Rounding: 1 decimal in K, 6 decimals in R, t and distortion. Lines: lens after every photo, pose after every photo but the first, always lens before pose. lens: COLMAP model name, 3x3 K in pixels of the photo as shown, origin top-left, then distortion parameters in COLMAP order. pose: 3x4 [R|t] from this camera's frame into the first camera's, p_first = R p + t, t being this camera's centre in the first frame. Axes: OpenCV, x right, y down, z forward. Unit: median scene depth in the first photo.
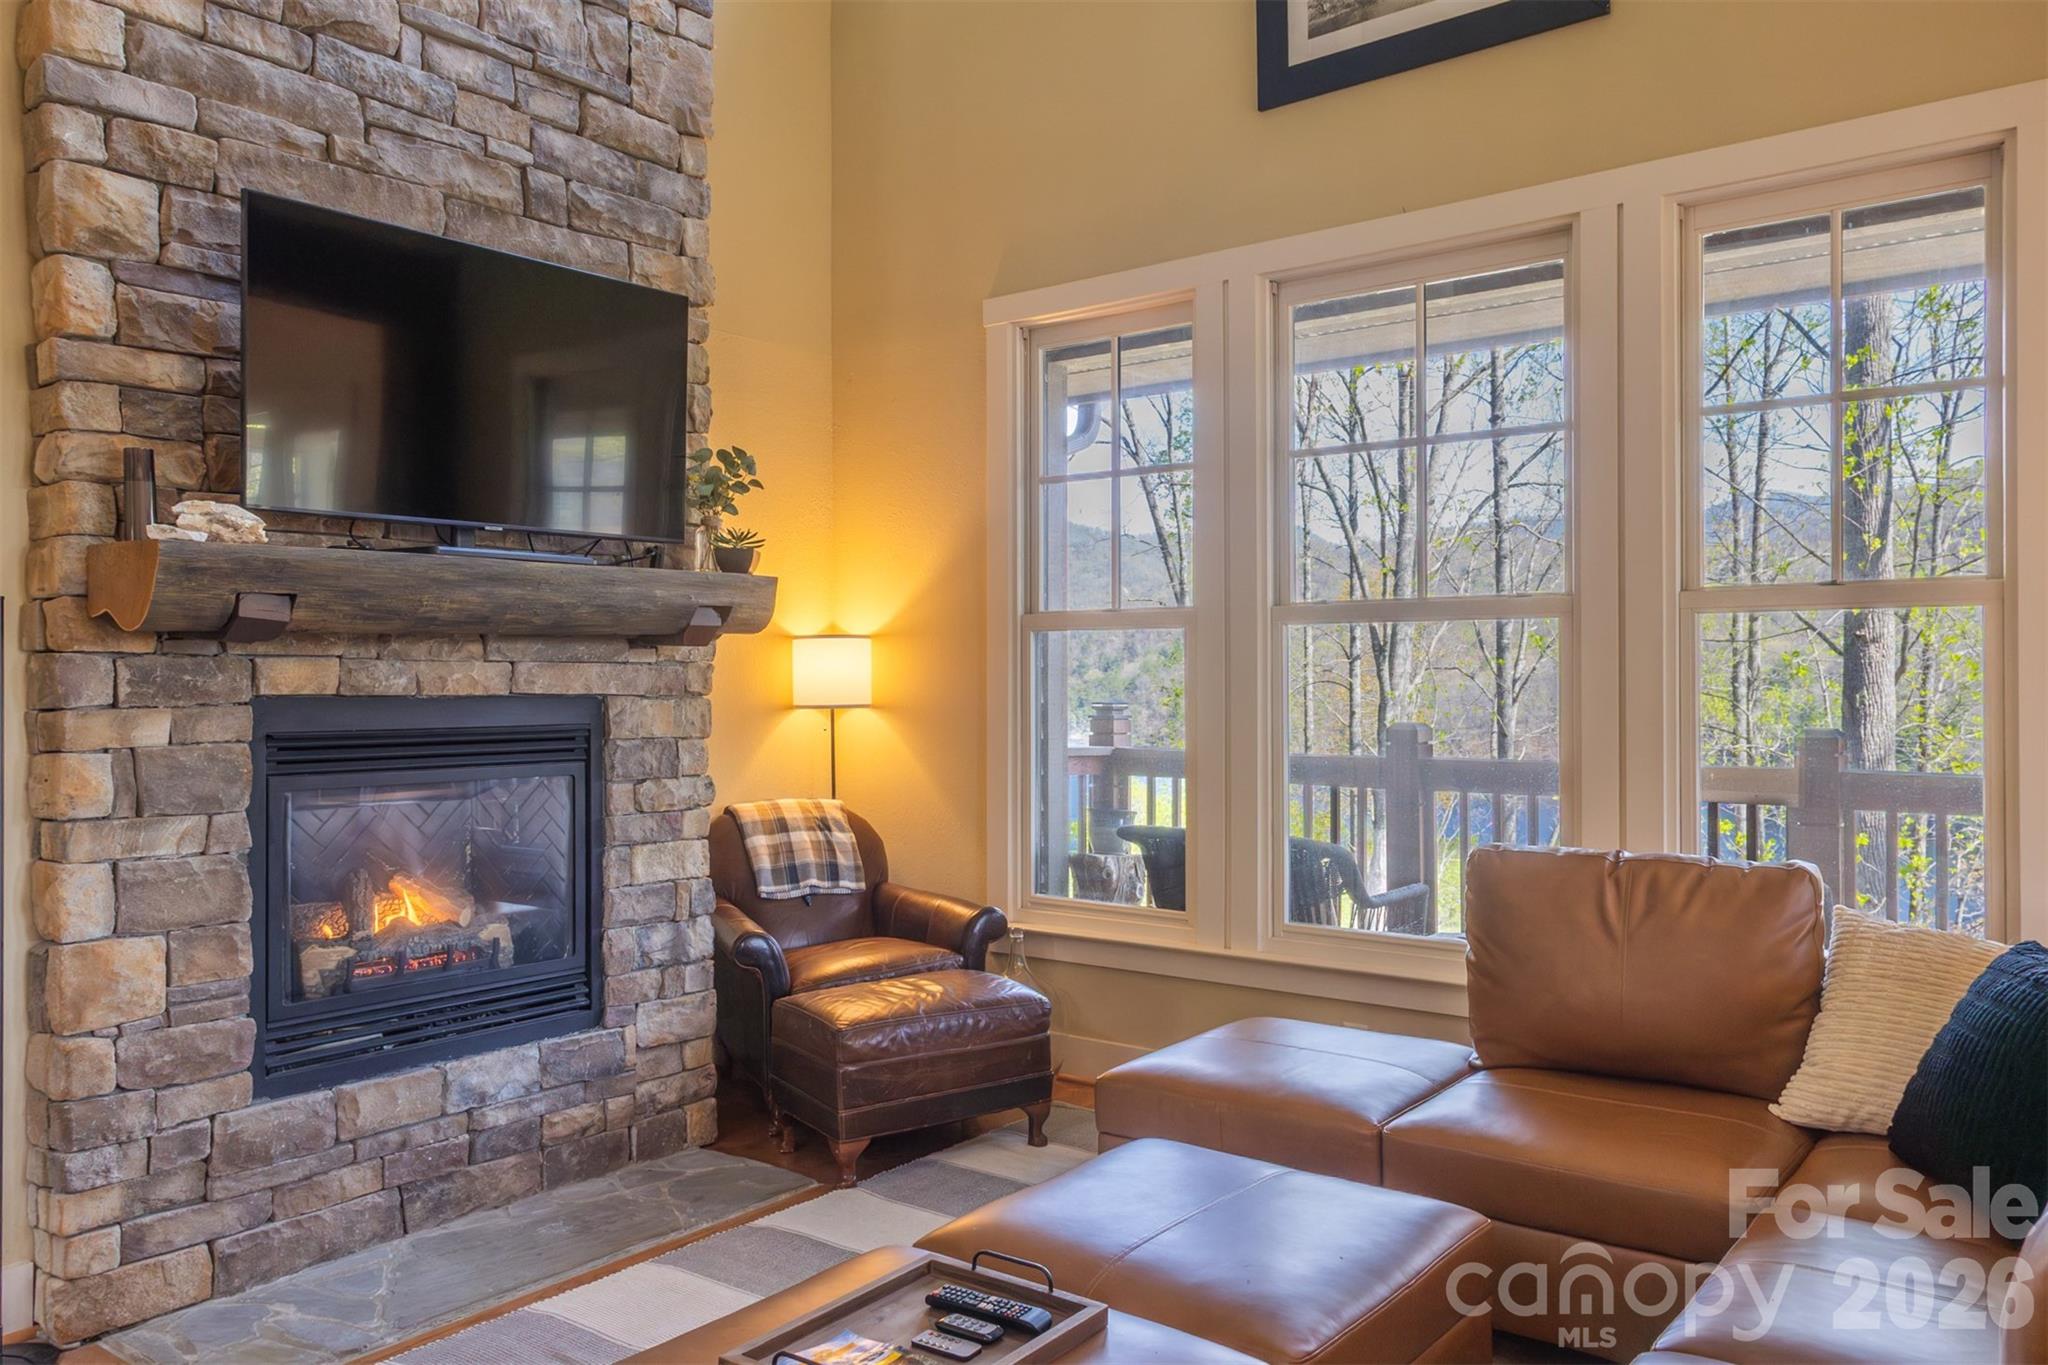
lens RADIAL K [[1512.9, 0, 1019.6], [0, 1512.9, 678.5], [0, 0, 1]] dist [0.009786, 0.008076]
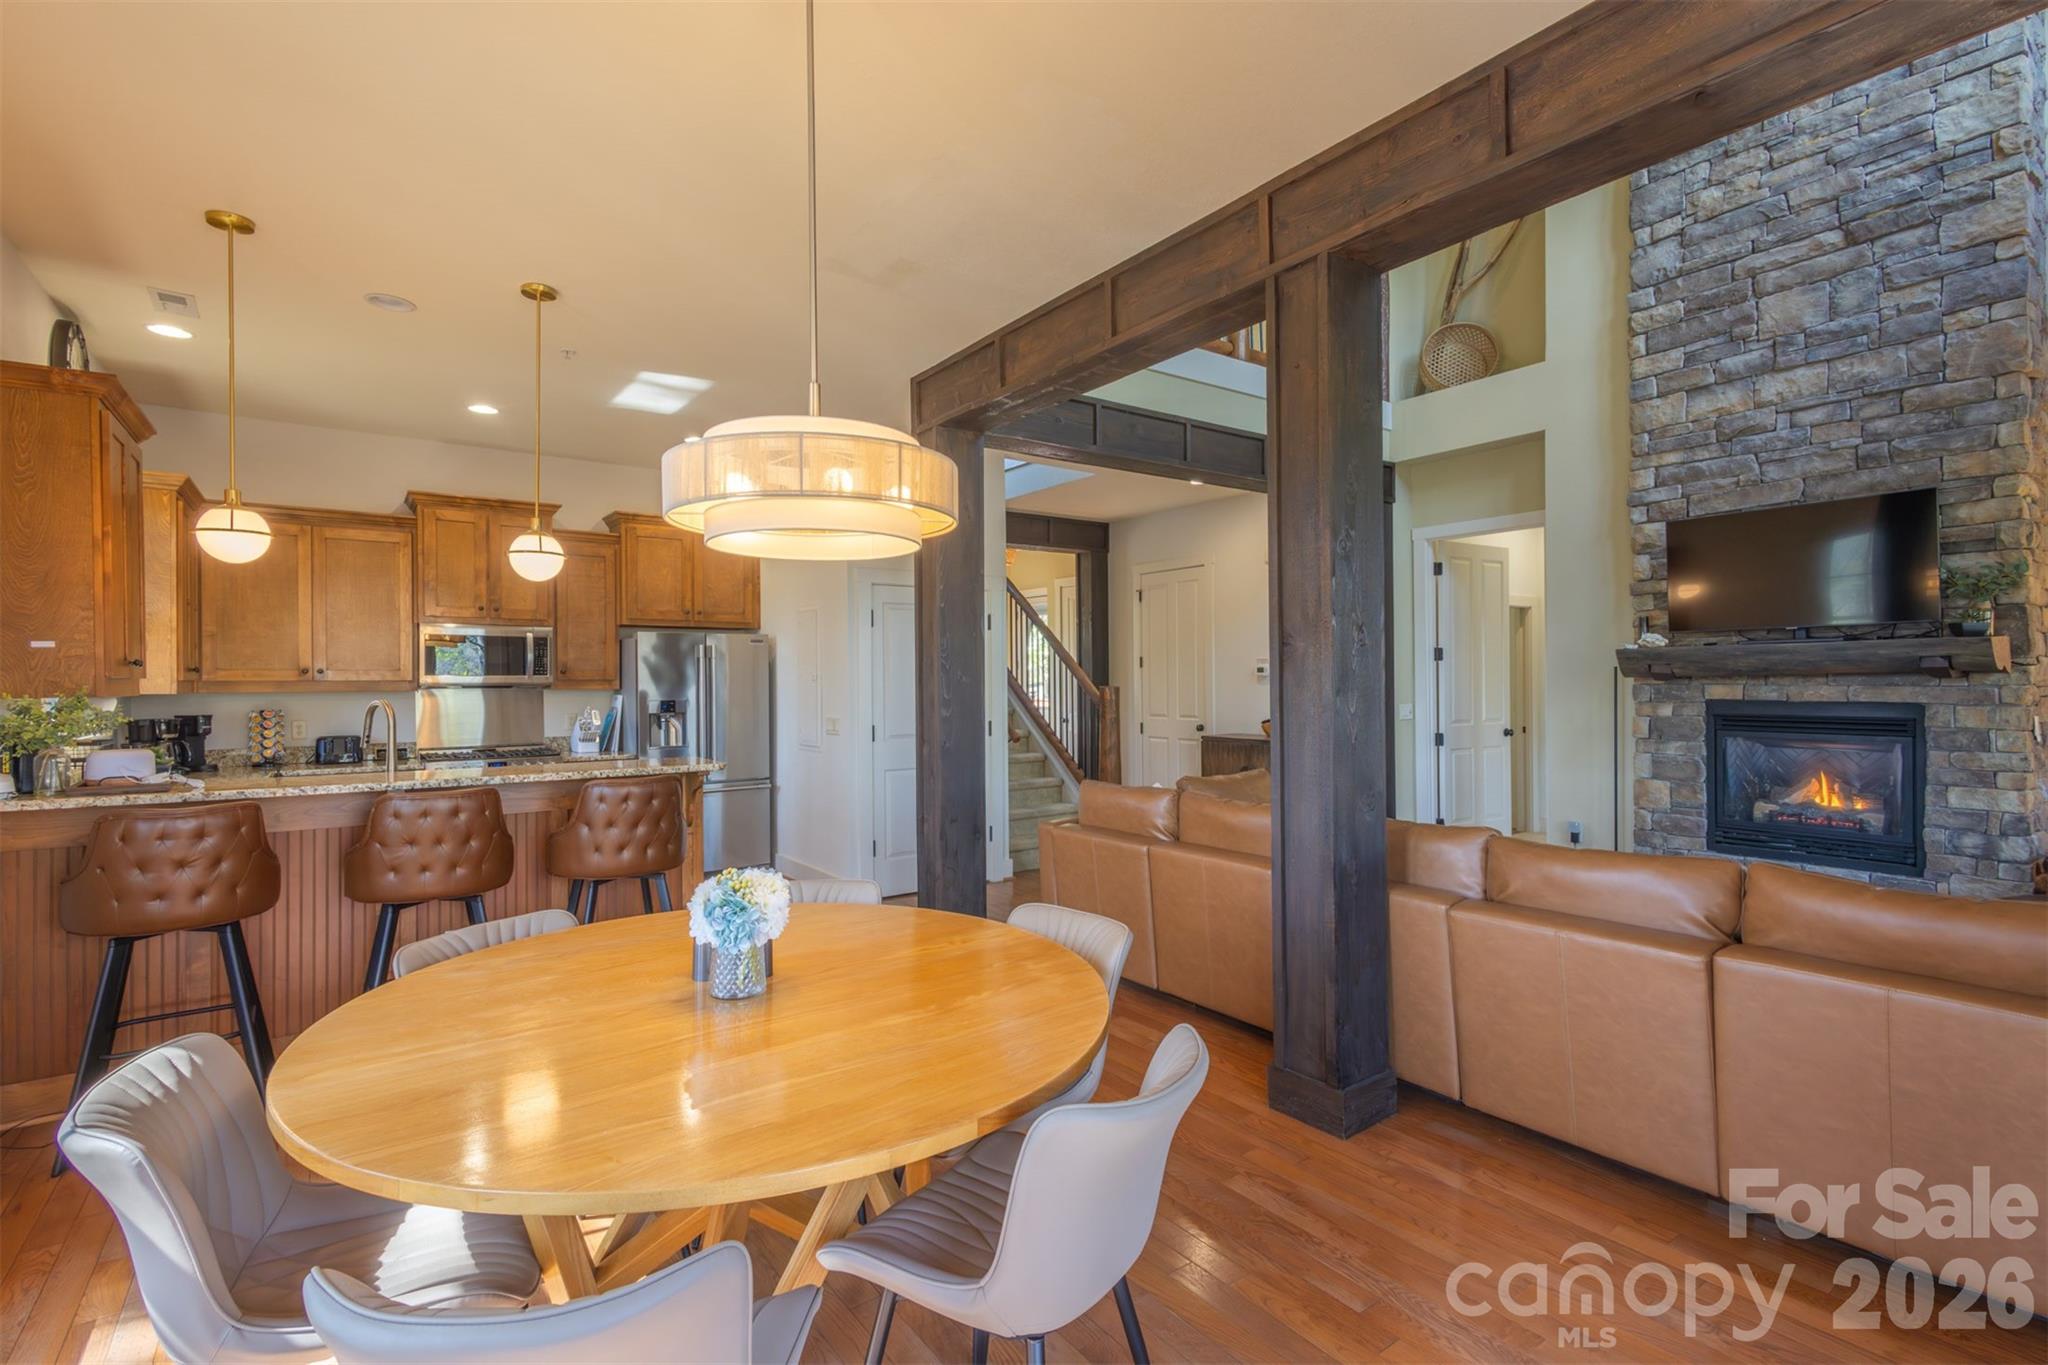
lens RADIAL K [[938.1, 0, 1022.3], [0, 938.1, 681.0], [0, 0, 1]] dist [0.018146, -0.006940]
pose [[-0.278037, 0.007836, -0.960538, 1.273581], [0.009919, 0.999937, 0.005286, -0.036853], [0.960519, -0.008058, -0.278097, 0.272671]]
